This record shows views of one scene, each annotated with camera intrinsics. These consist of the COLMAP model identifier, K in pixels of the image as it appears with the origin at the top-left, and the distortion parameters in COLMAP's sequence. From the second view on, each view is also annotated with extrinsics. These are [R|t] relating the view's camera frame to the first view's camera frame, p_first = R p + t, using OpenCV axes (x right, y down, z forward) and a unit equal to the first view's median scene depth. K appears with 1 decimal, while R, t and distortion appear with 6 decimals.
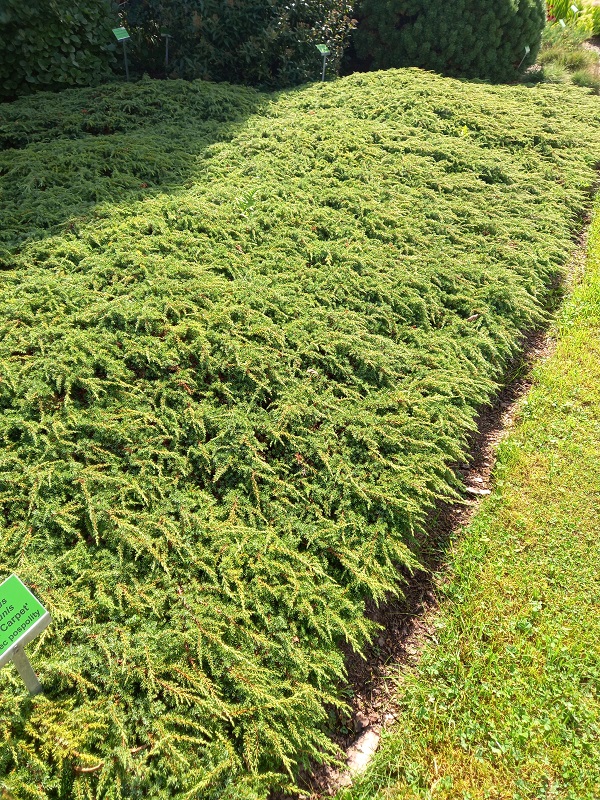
lens RADIAL K [[575.3, 0, 300.0], [0, 575.3, 400.0], [0, 0, 1]] dist [0.060504, -0.042685]
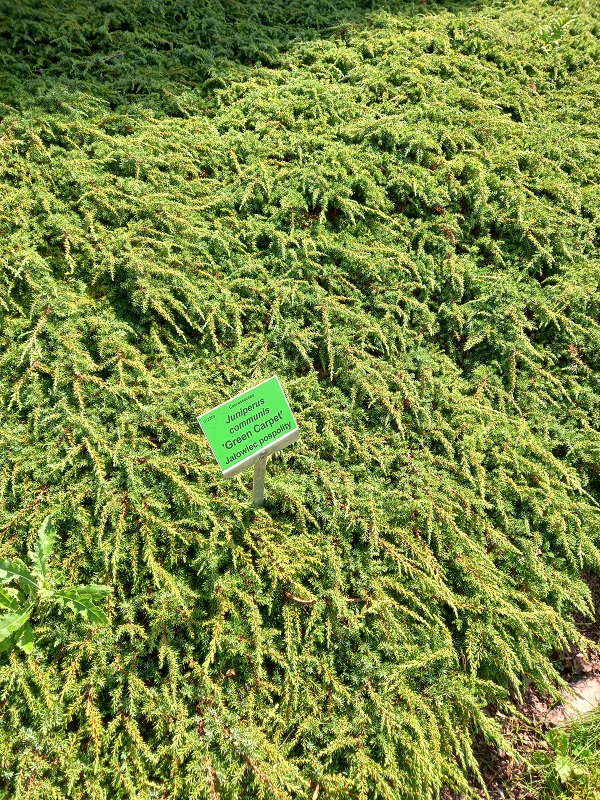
lens RADIAL K [[588.9, 0, 300.0], [0, 588.9, 400.0], [0, 0, 1]] dist [0.089055, -0.120324]
pose [[0.929875, 0.281561, -0.236761, -0.148595], [-0.234289, 0.949449, 0.208940, 0.088073], [0.283622, -0.138818, 0.948835, 0.102067]]
